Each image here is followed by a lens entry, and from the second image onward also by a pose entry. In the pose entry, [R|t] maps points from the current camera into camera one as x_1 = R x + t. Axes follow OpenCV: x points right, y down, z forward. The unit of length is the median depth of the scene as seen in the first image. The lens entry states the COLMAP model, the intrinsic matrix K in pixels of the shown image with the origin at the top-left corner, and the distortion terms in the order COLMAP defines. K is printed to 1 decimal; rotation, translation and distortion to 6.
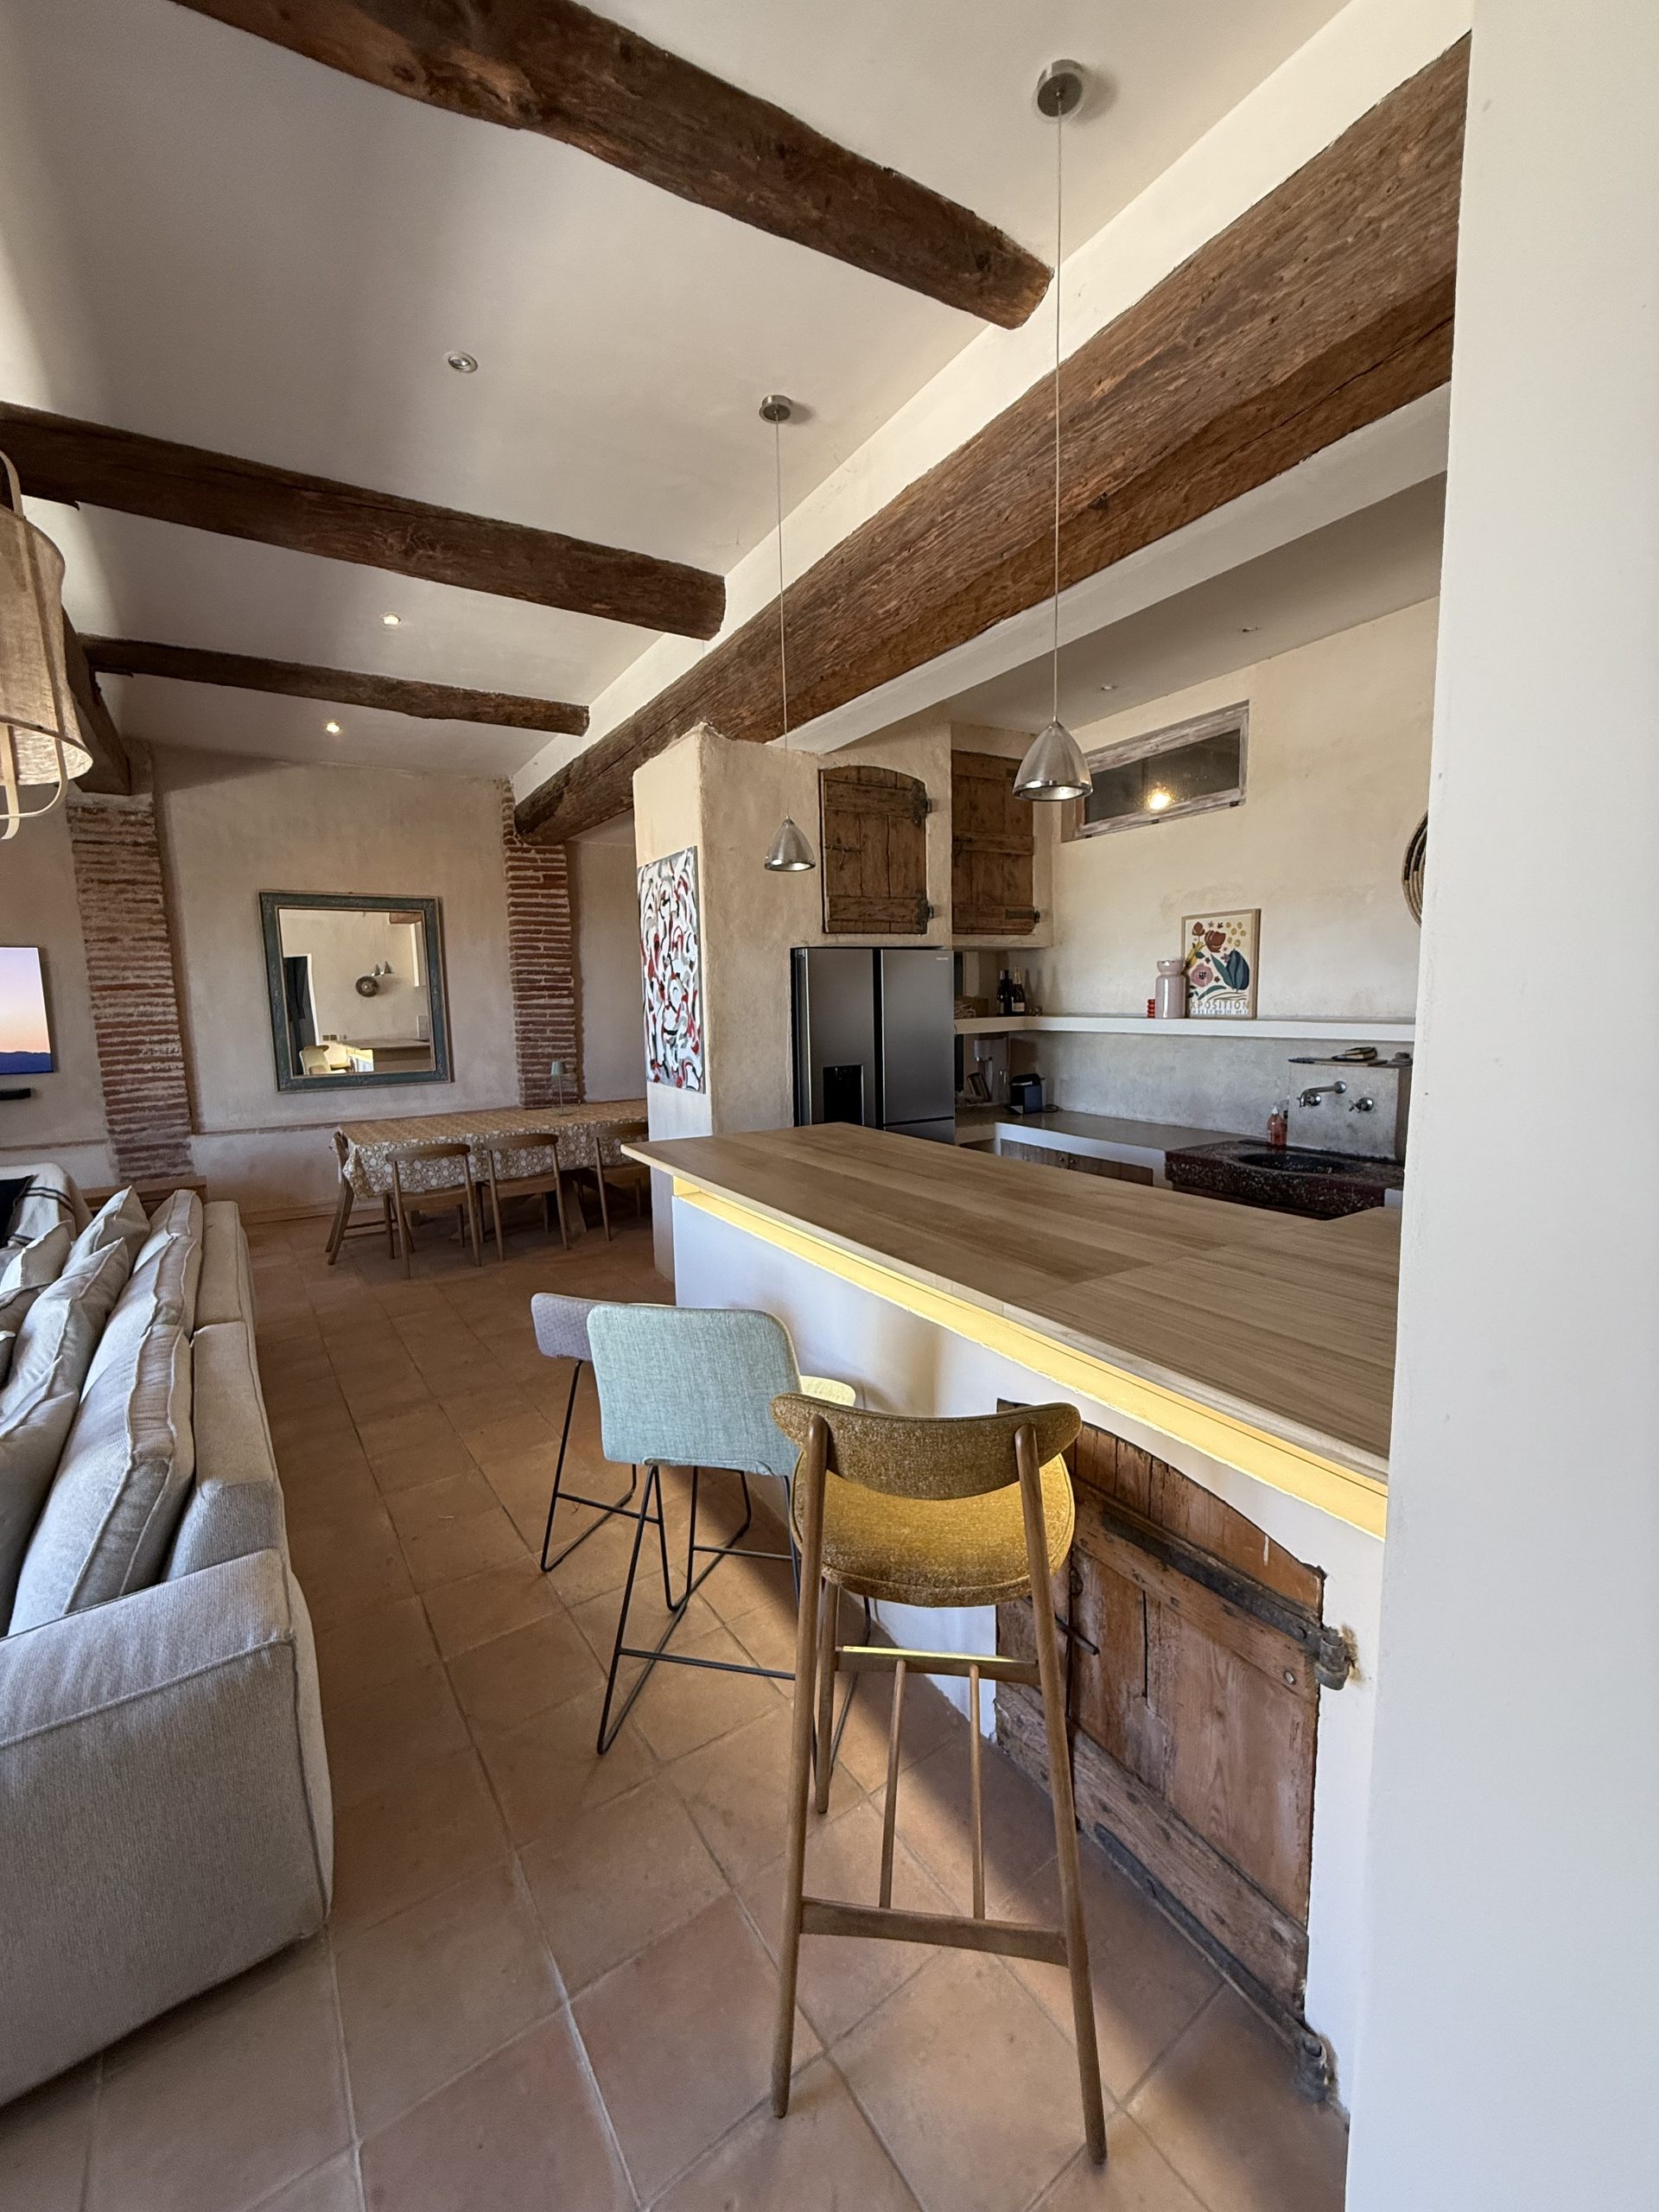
lens RADIAL K [[885.4, 0, 829.9], [0, 885.4, 1100.7], [0, 0, 1]] dist [0.000938, 0.000102]
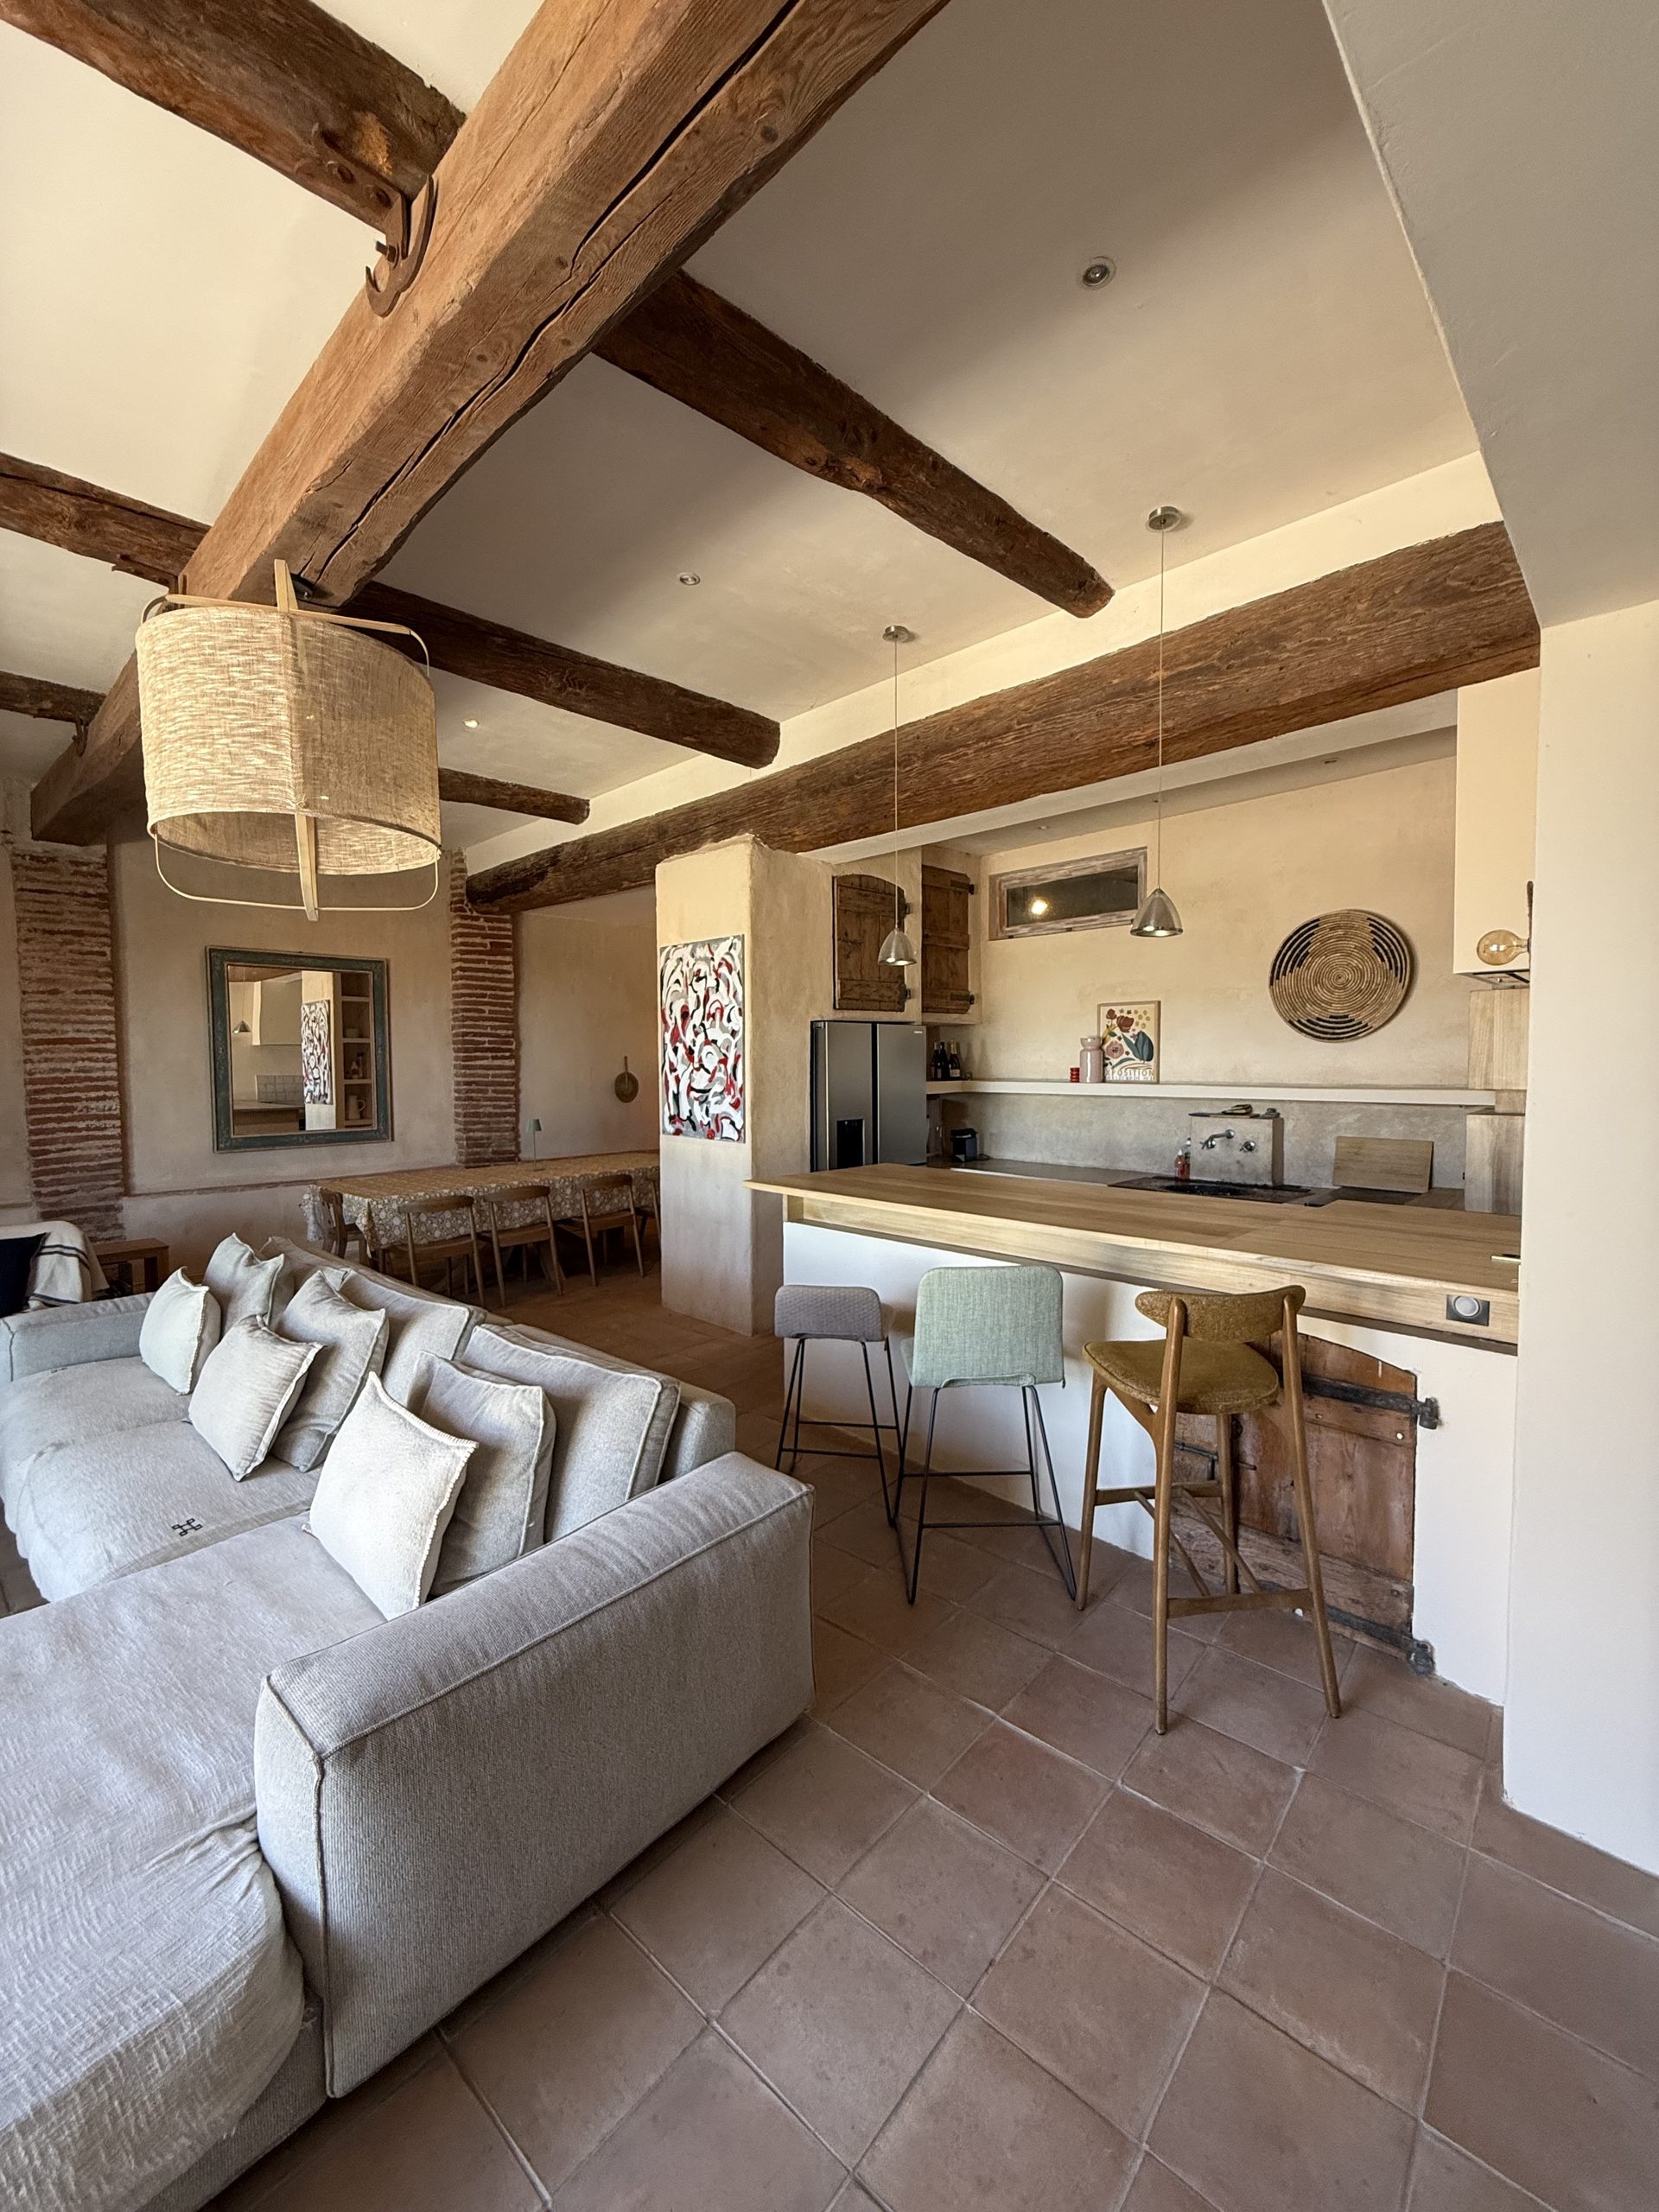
lens RADIAL K [[885.4, 0, 829.9], [0, 885.4, 1100.7], [0, 0, 1]] dist [0.000938, 0.000102]
pose [[0.971998, 0.004395, 0.234948, -0.282665], [0.013313, 0.997189, -0.073731, 0.021812], [-0.234612, 0.074794, 0.969208, -0.145923]]
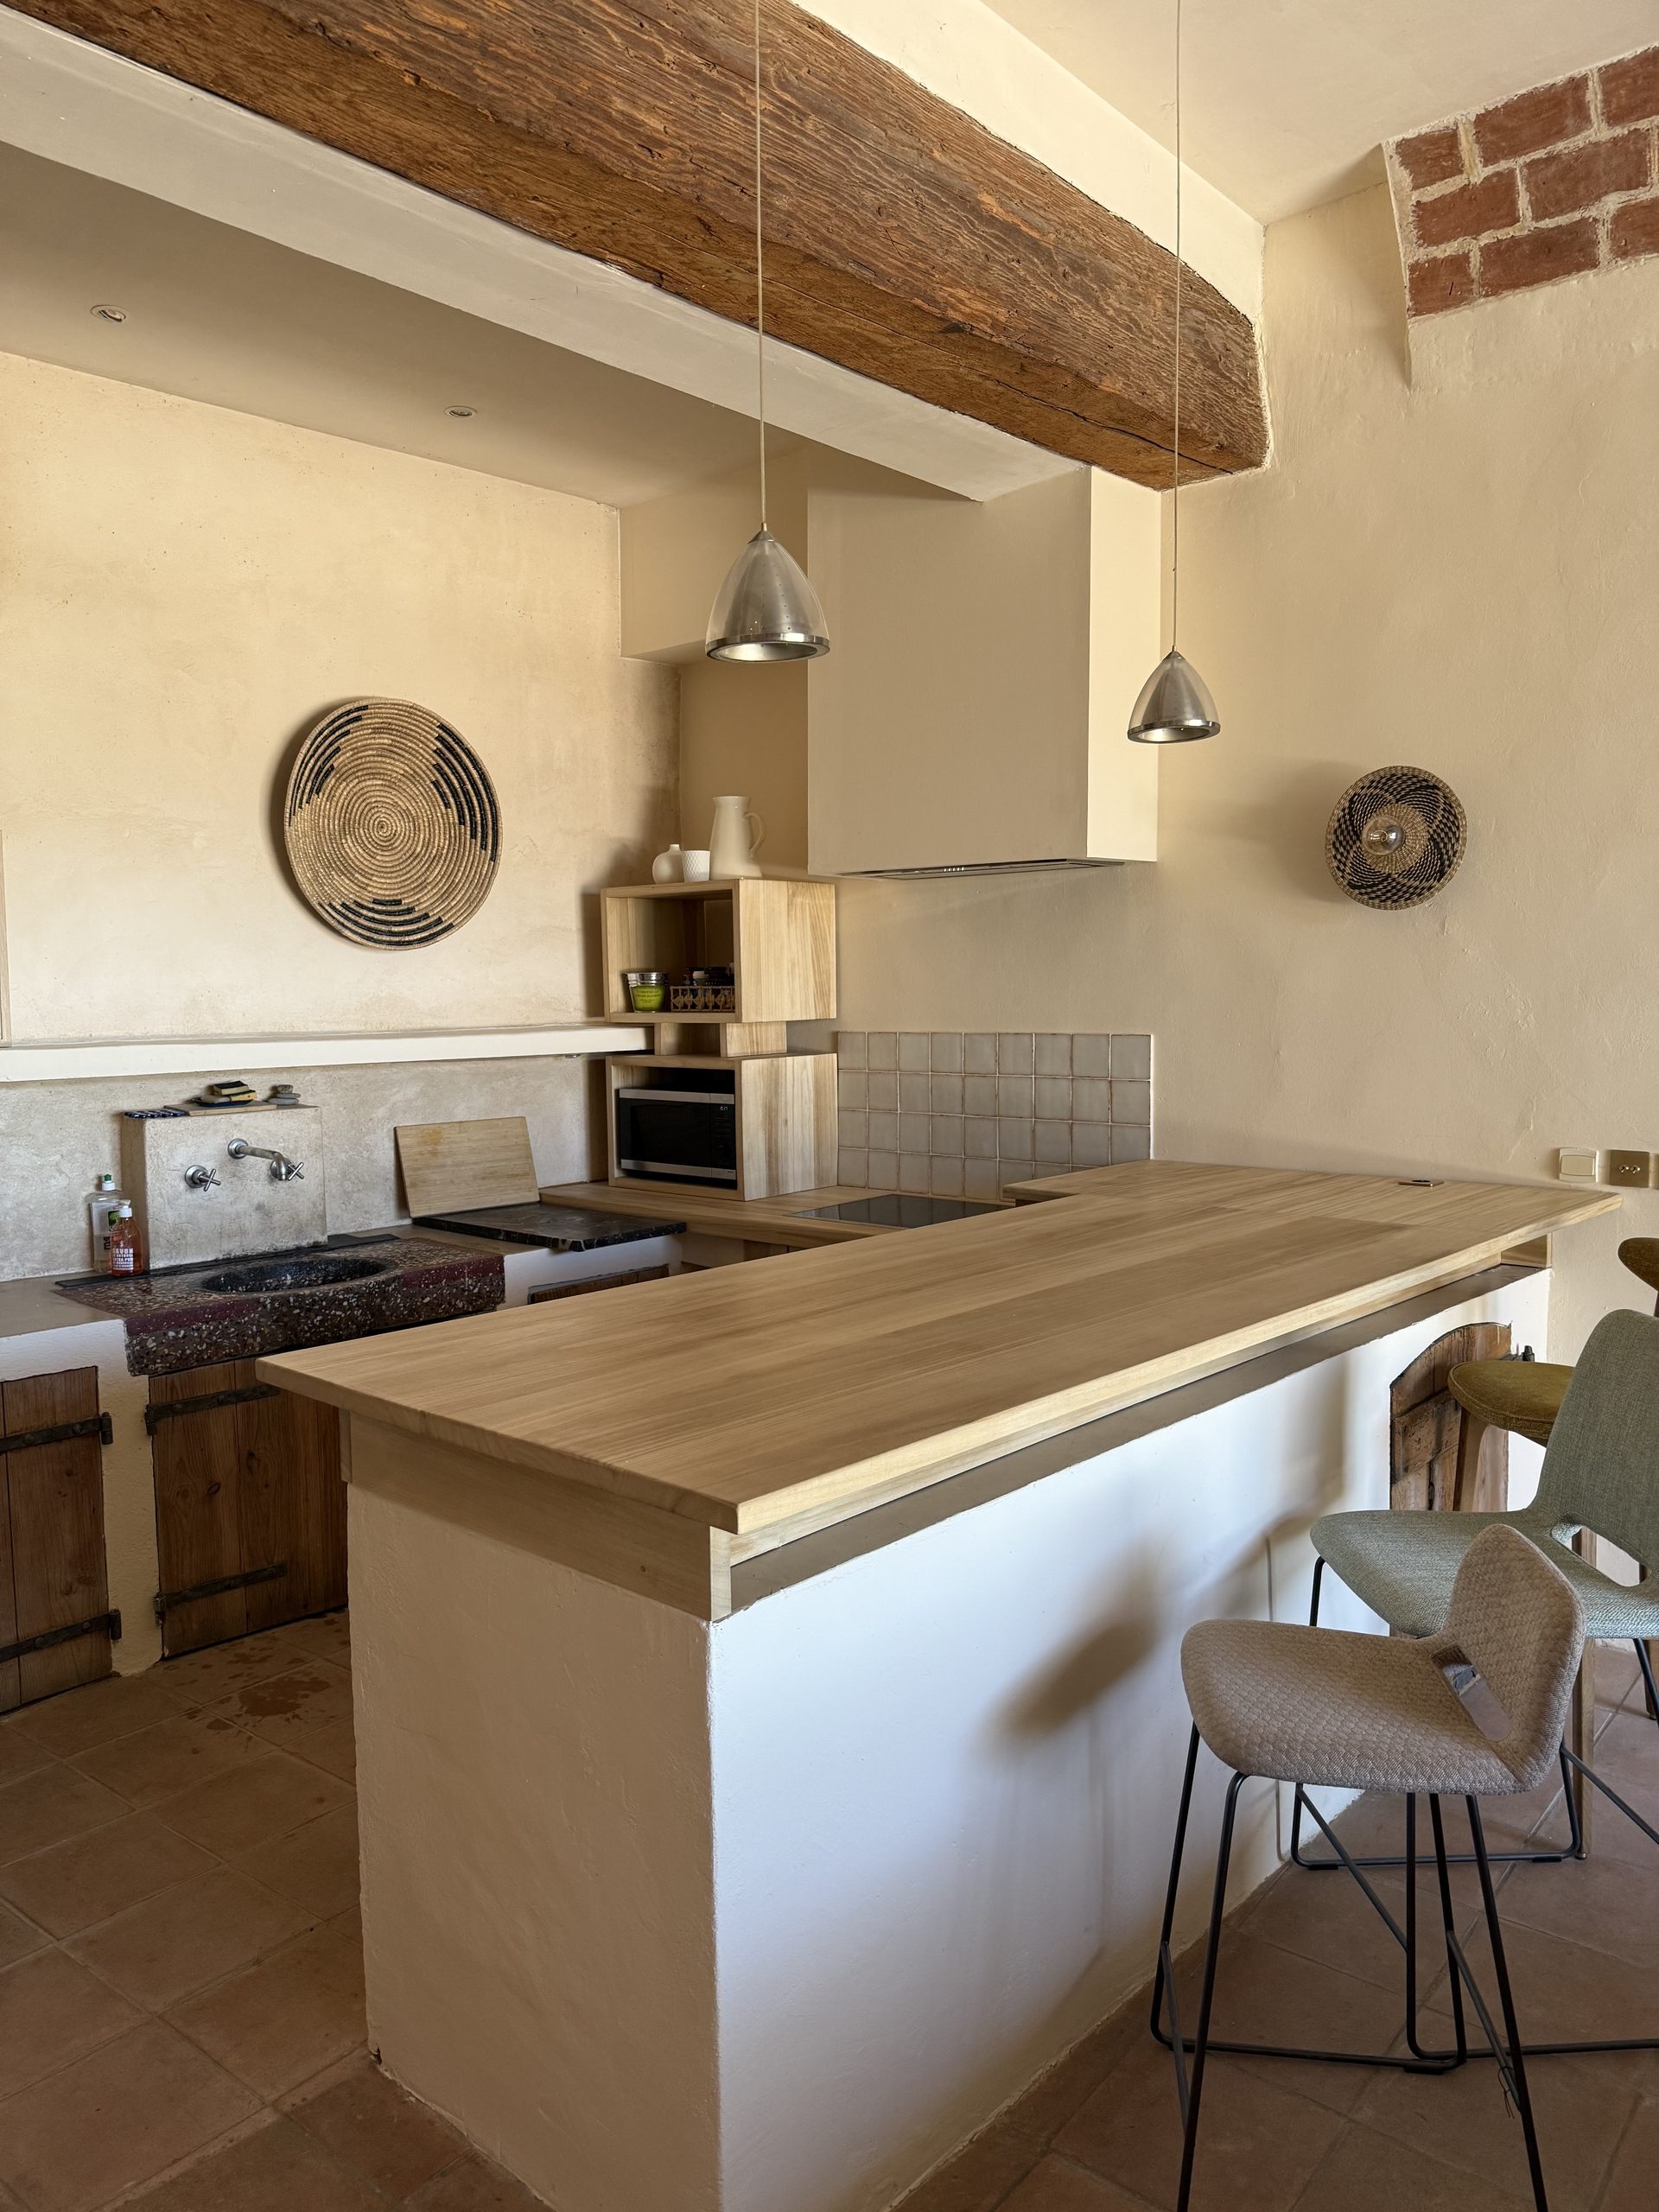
lens RADIAL K [[1567.7, 0, 812.4], [0, 1567.7, 1119.6], [0, 0, 1]] dist [0.070589, -0.091335]
pose [[-0.277178, -0.056421, 0.959161, -0.484280], [0.134148, 0.986224, 0.096779, -0.072865], [-0.951408, 0.155495, -0.265791, 0.762369]]
